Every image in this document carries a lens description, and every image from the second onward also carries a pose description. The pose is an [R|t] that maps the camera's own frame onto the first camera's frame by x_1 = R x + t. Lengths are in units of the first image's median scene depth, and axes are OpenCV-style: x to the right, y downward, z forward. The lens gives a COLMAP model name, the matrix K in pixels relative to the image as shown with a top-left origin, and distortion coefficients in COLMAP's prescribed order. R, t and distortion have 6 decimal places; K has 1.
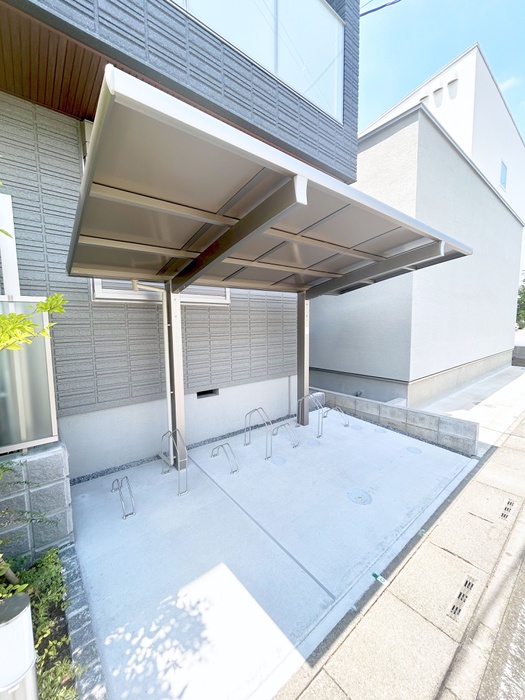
lens RADIAL K [[282.5, 0, 264.1], [0, 282.5, 349.0], [0, 0, 1]] dist [0.000894, -0.000209]
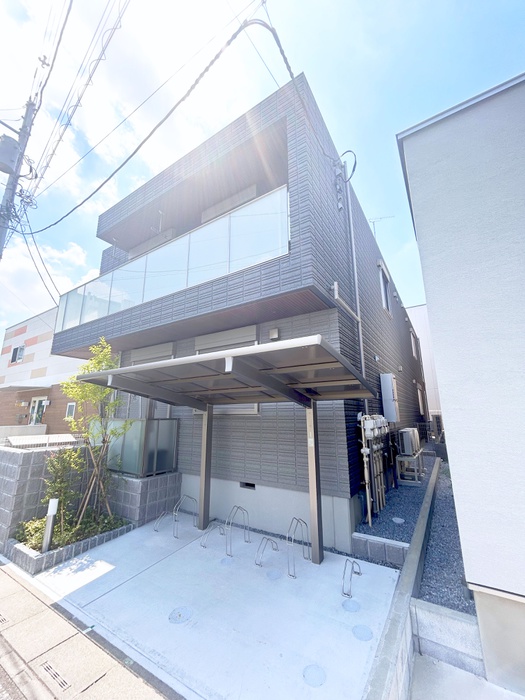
lens RADIAL K [[282.3, 0, 260.0], [0, 282.3, 347.3], [0, 0, 1]] dist [-0.000770, -0.000531]
pose [[0.301484, -0.211280, -0.929768, 1.201004], [-0.086077, 0.965127, -0.247226, -0.143212], [0.949578, 0.154566, 0.272784, 0.640087]]
